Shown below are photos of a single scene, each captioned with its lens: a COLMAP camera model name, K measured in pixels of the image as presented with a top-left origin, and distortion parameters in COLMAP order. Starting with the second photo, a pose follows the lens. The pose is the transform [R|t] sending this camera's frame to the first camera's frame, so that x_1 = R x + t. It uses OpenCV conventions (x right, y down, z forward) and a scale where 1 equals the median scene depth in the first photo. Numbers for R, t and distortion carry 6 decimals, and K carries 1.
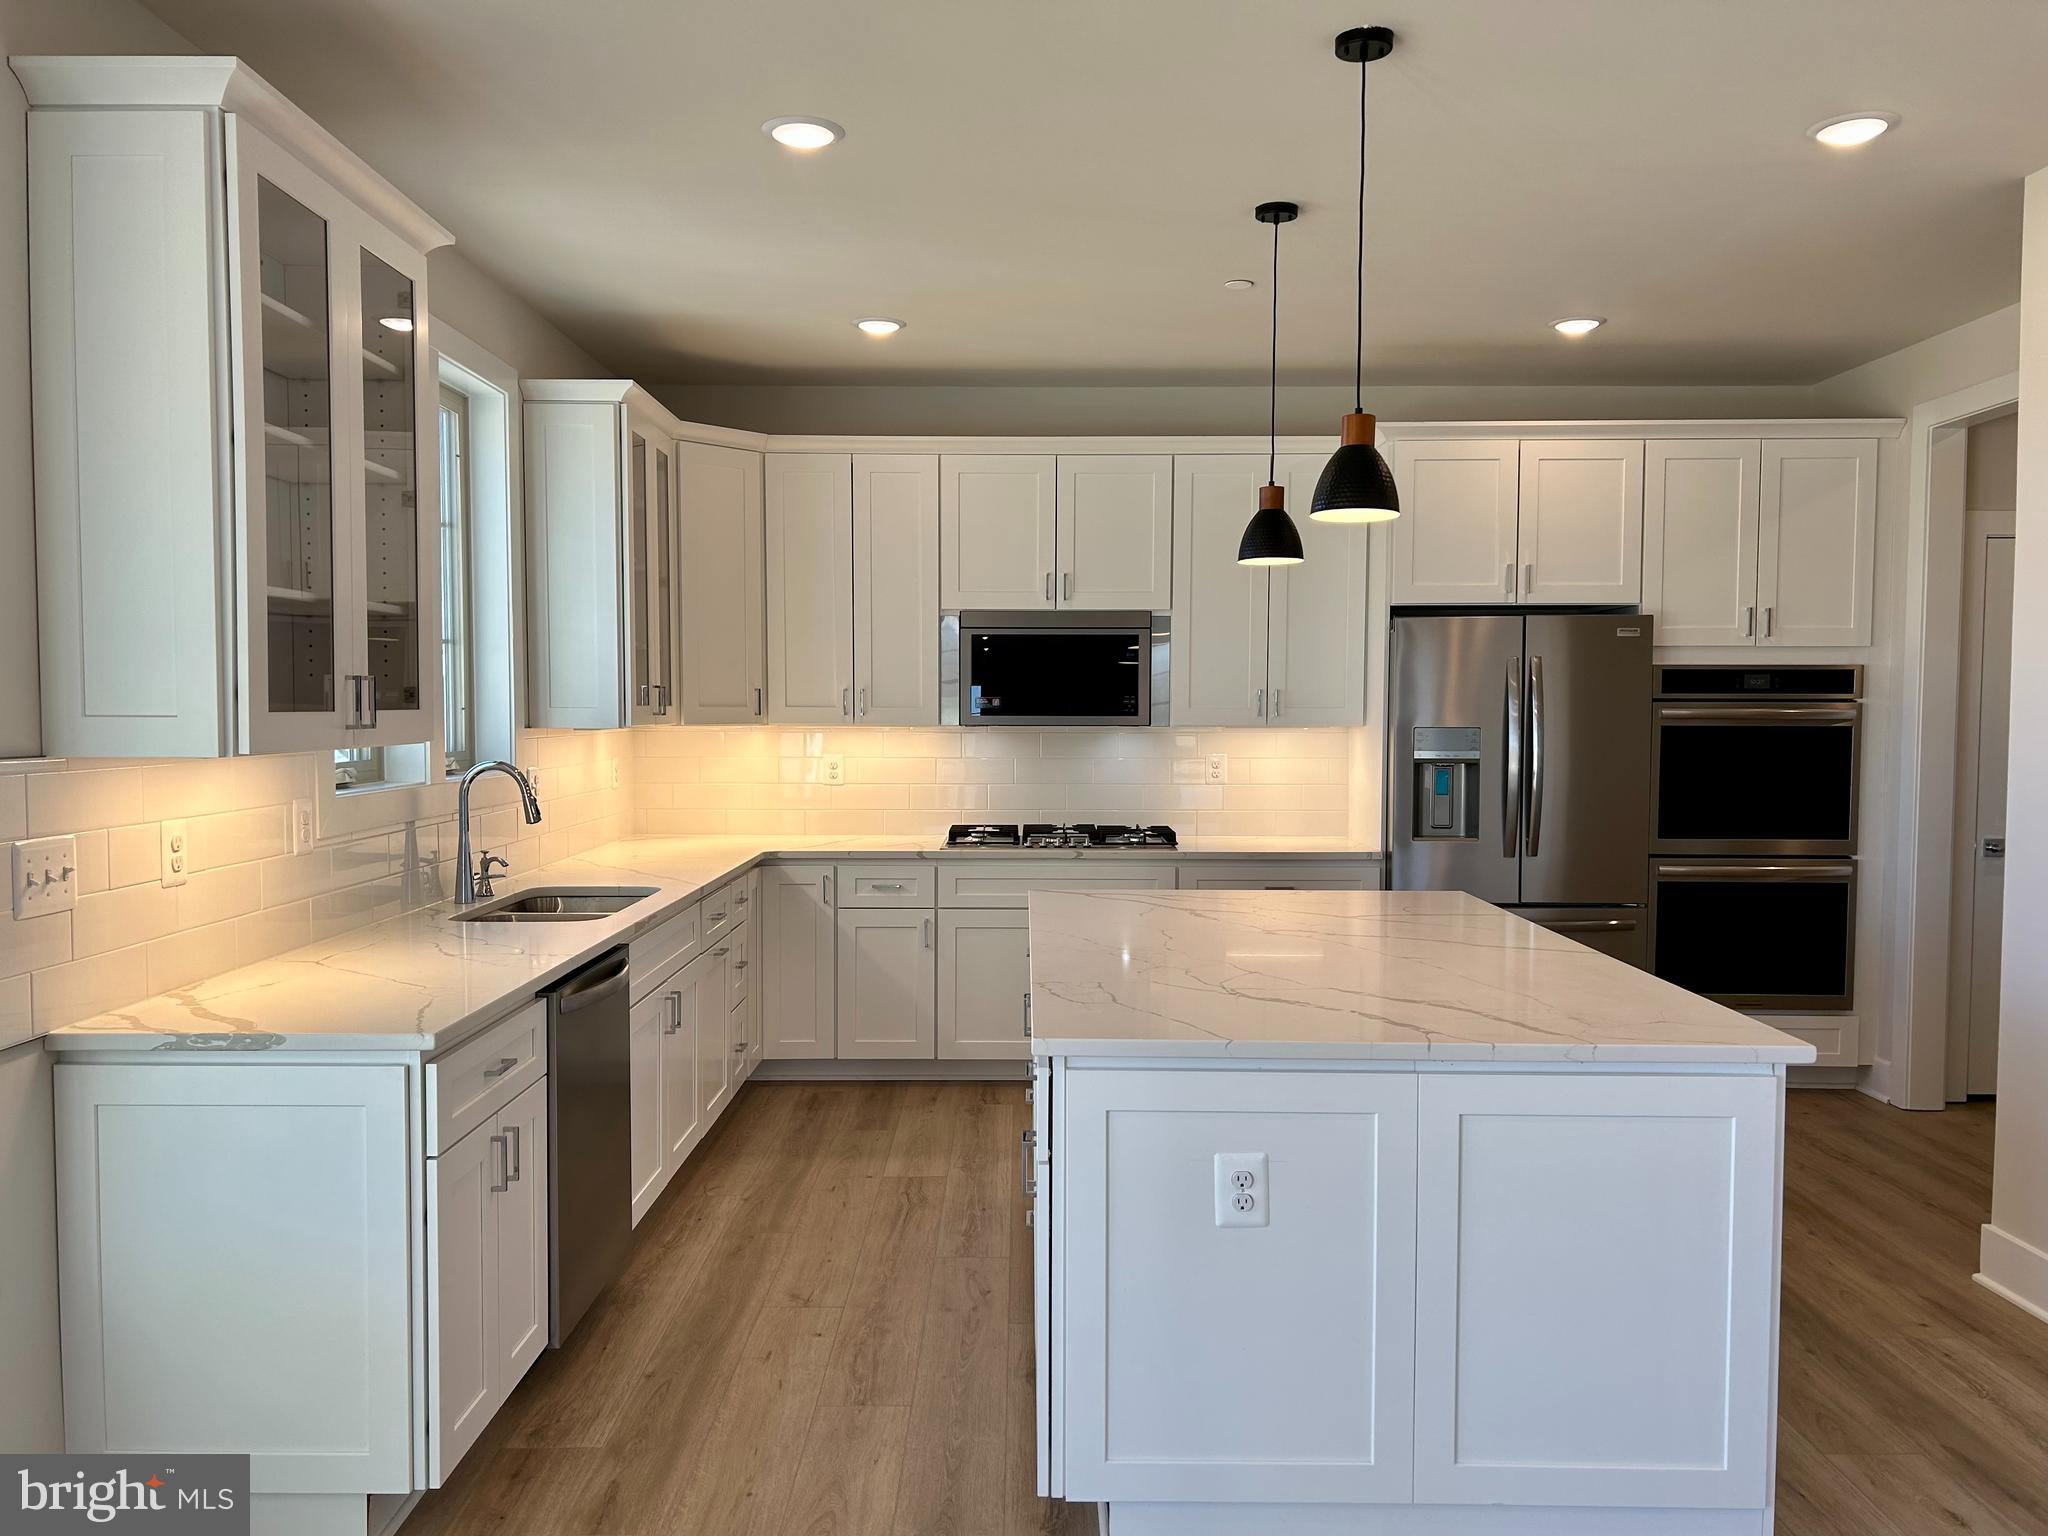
lens RADIAL K [[1554.6, 0, 1022.1], [0, 1554.6, 774.7], [0, 0, 1]] dist [0.060456, -0.066373]
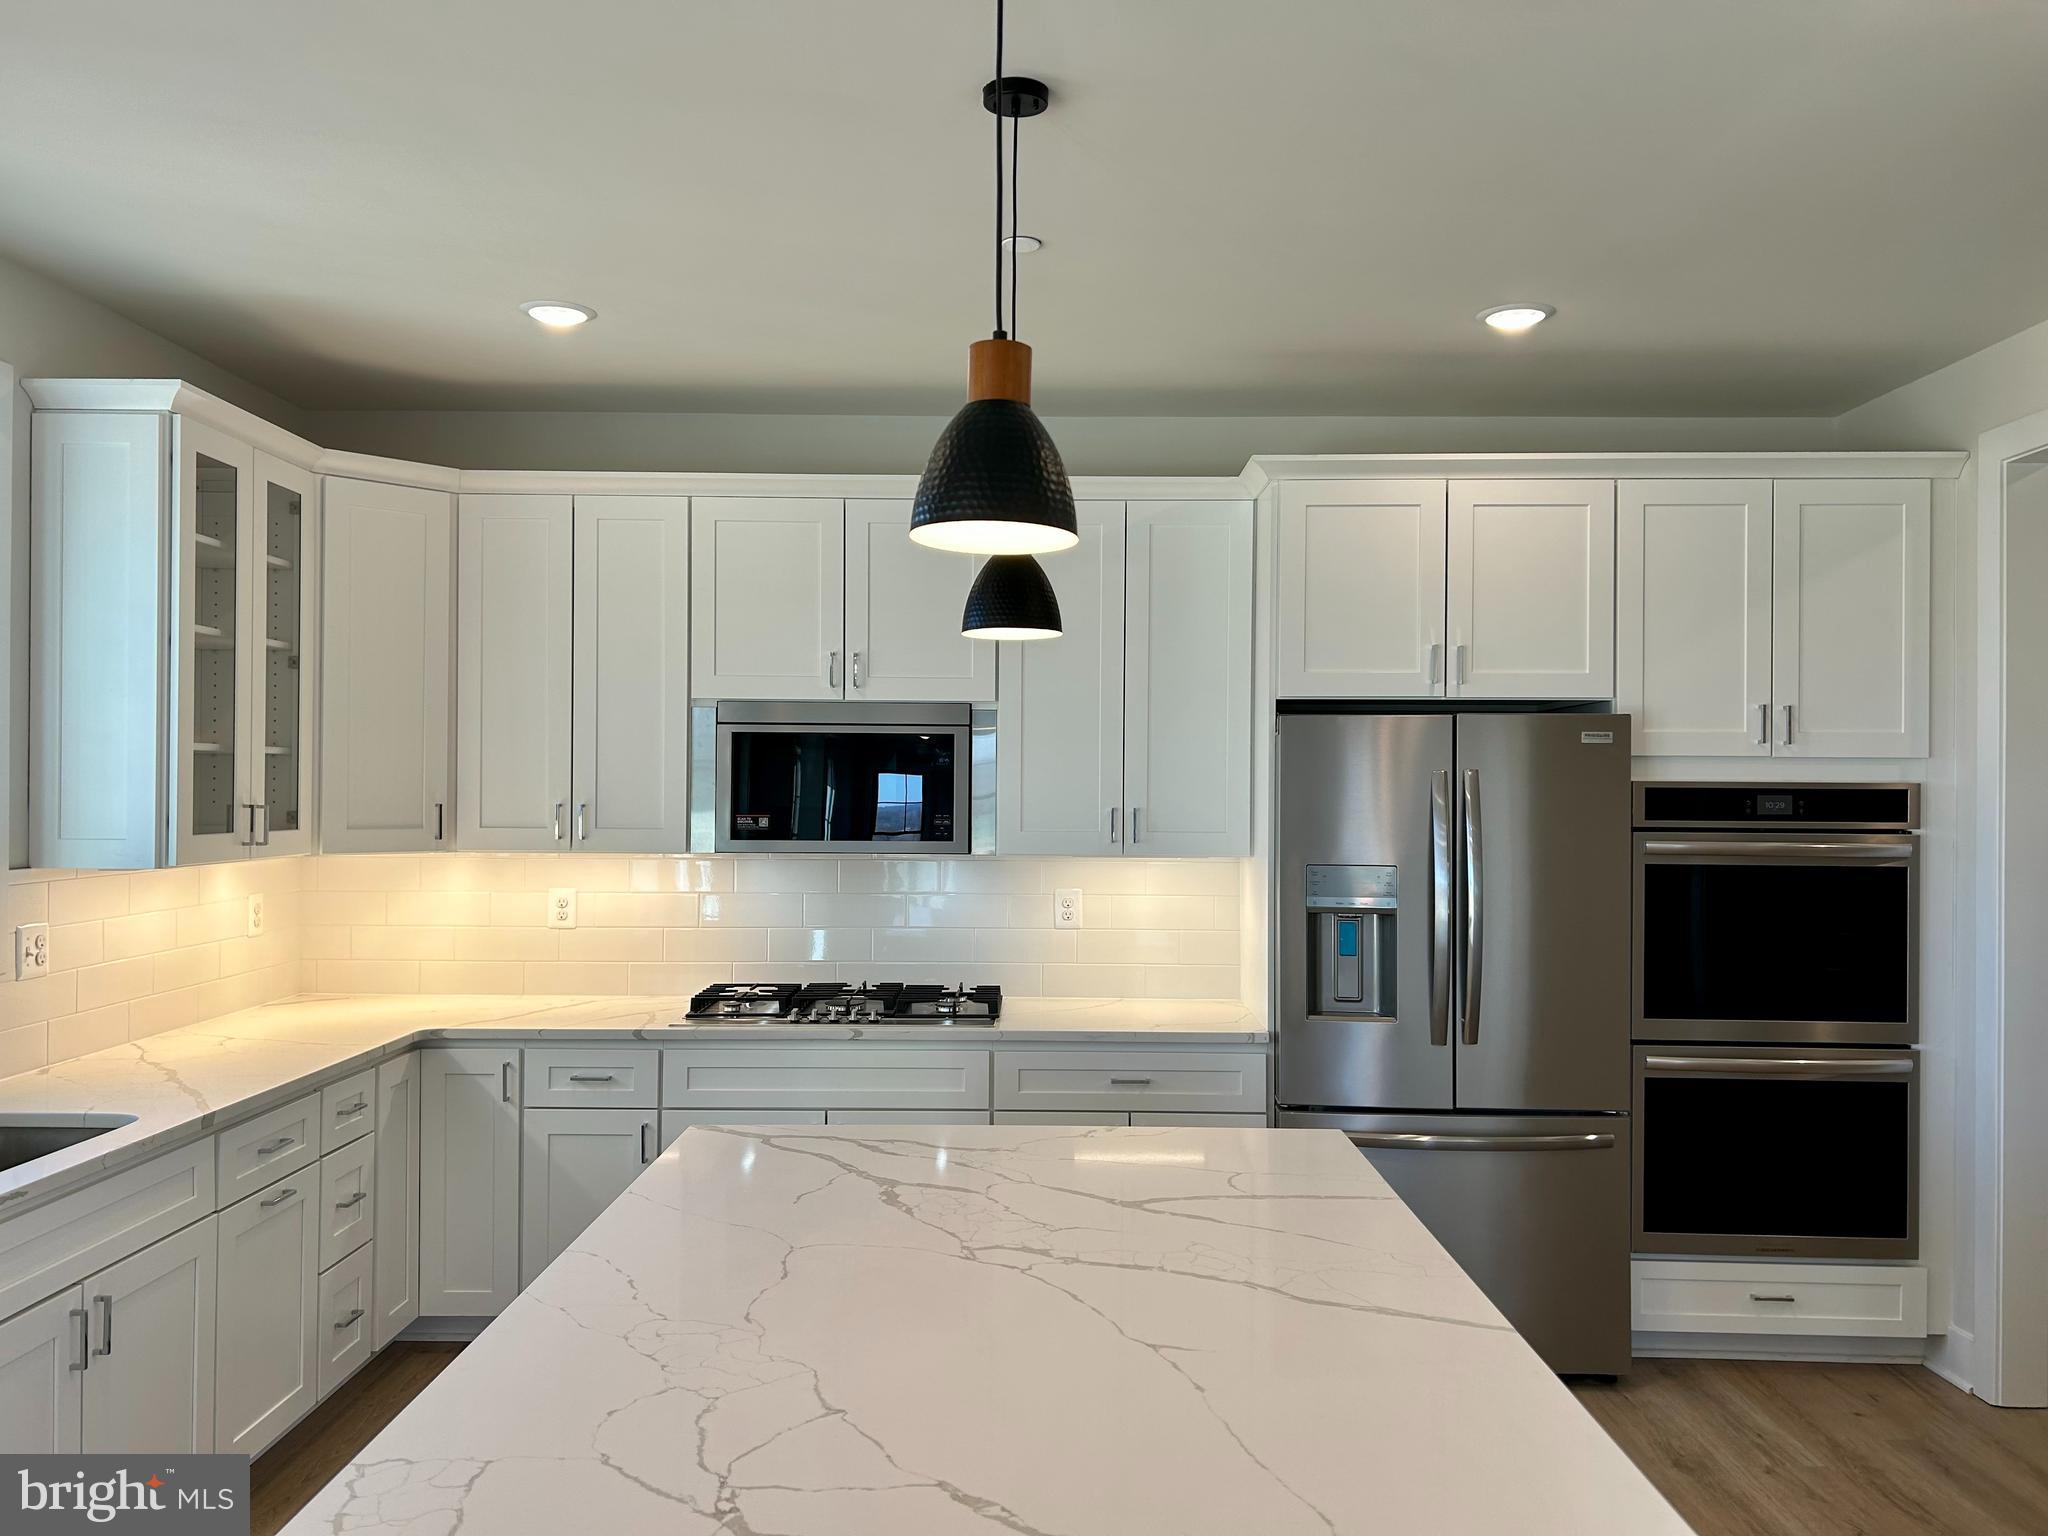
lens RADIAL K [[1544.6, 0, 1029.7], [0, 1544.6, 766.2], [0, 0, 1]] dist [0.073275, -0.080218]
pose [[0.999975, 0.005276, -0.004684, 0.121984], [-0.005541, 0.998282, -0.058333, -0.032700], [0.004368, 0.058358, 0.998286, 0.265456]]
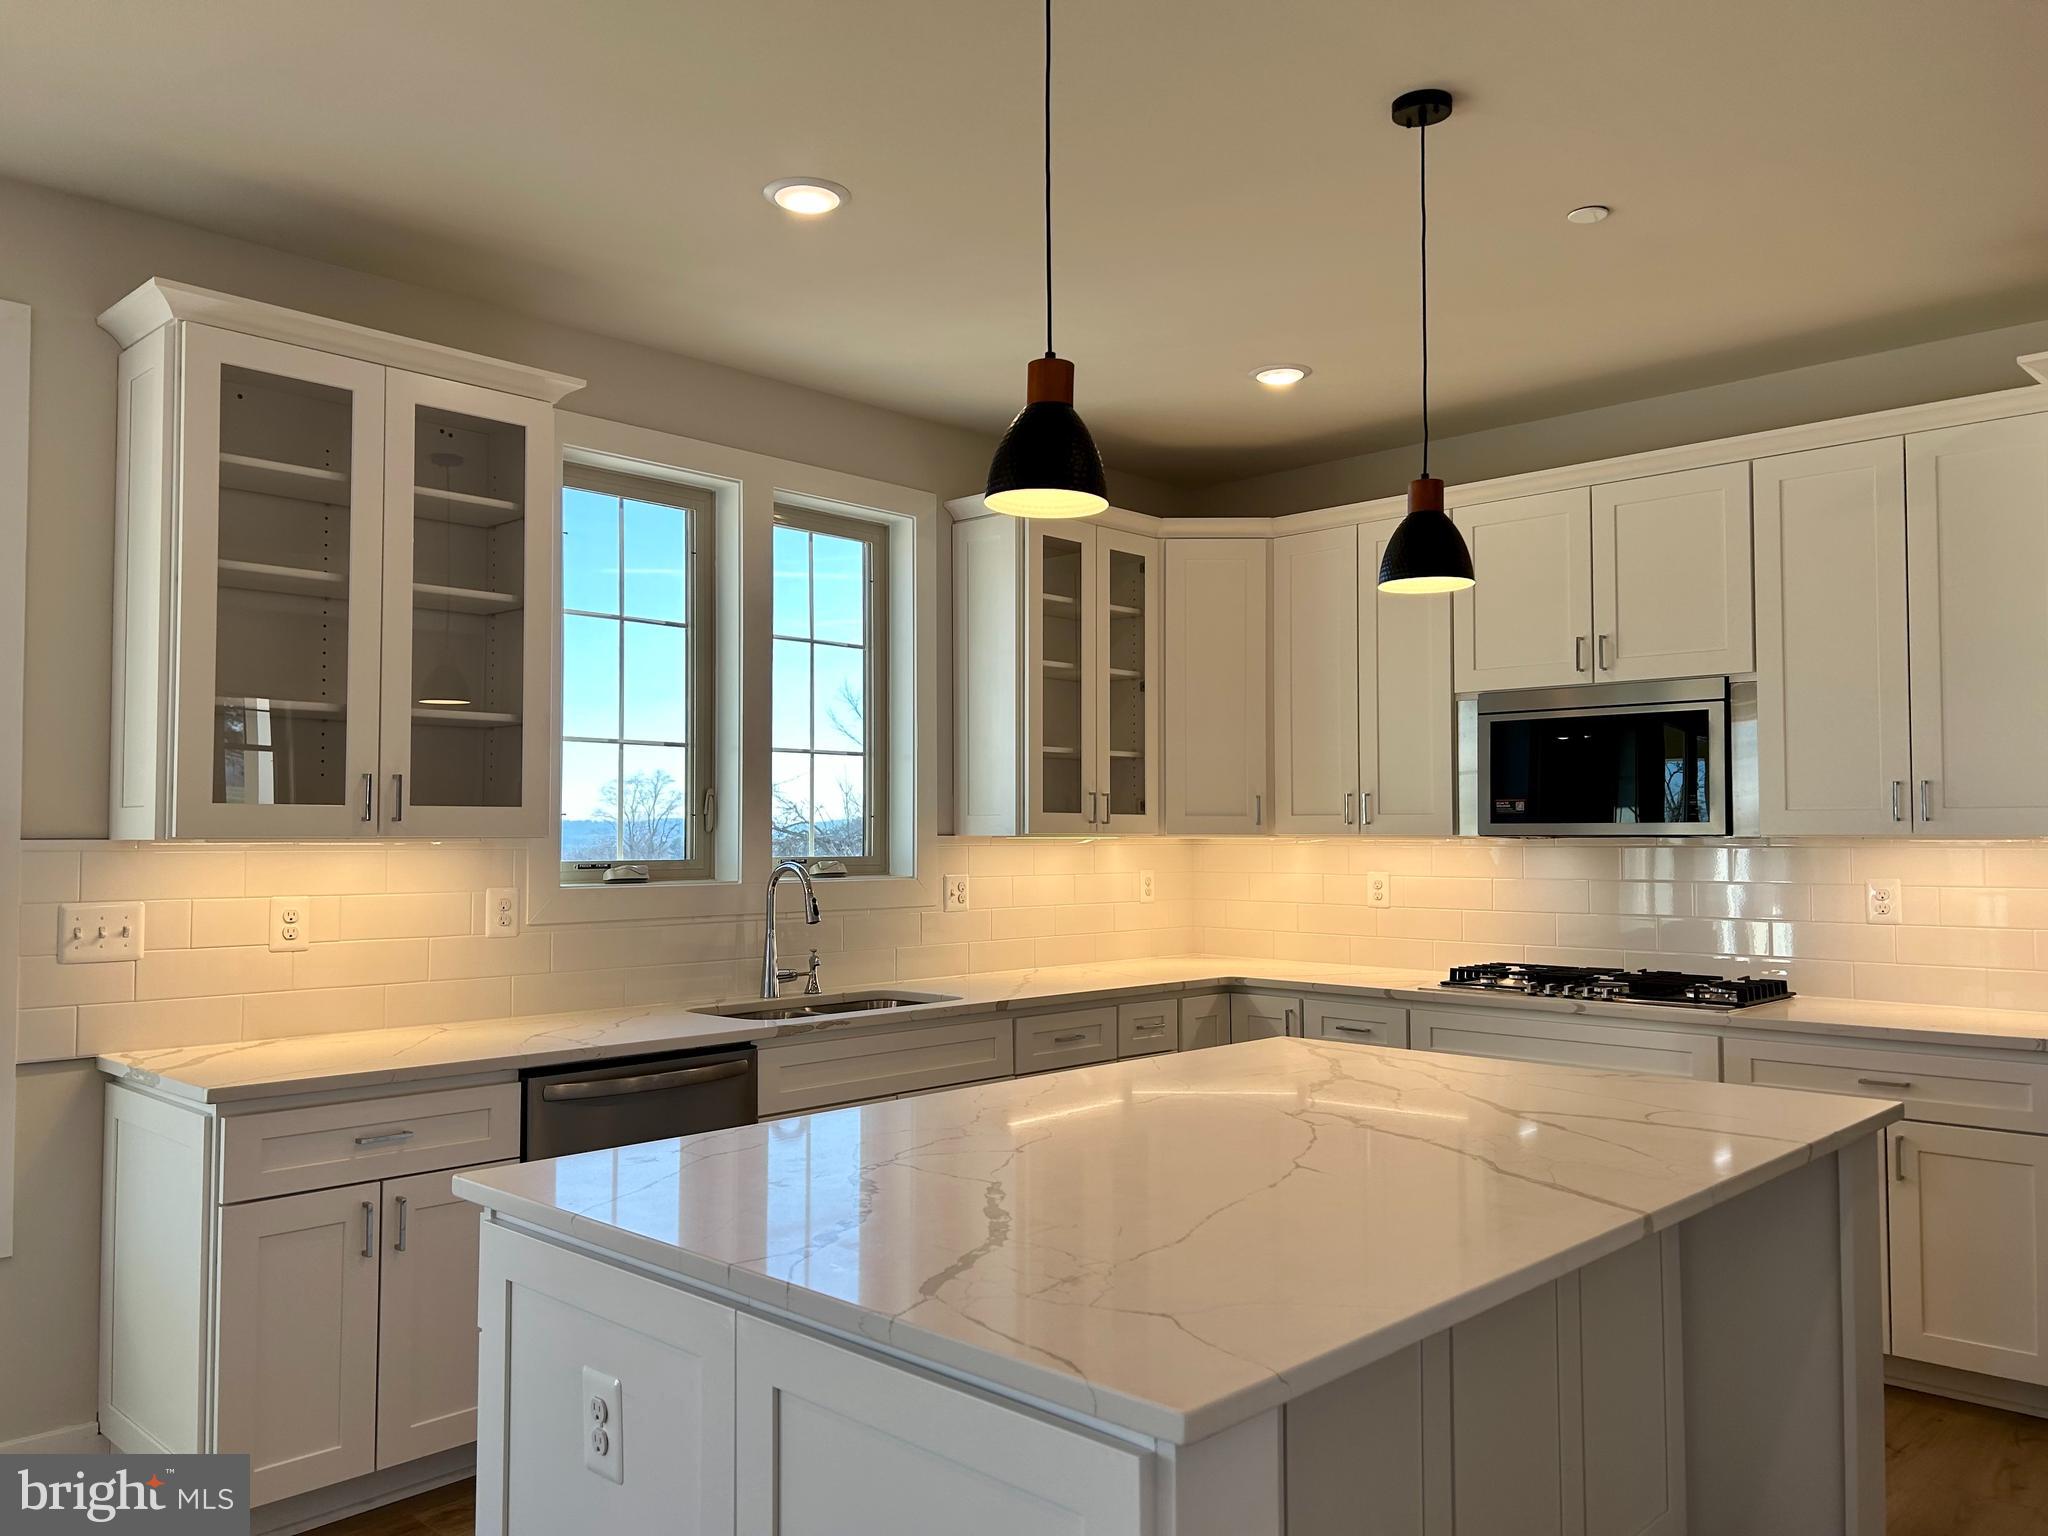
lens RADIAL K [[1554.6, 0, 1022.1], [0, 1554.6, 774.7], [0, 0, 1]] dist [0.060456, -0.066373]
pose [[0.716469, -0.031813, -0.696893, 0.375682], [-0.029427, 0.996692, -0.075752, 0.005065], [0.696998, 0.074781, 0.713163, 0.272460]]
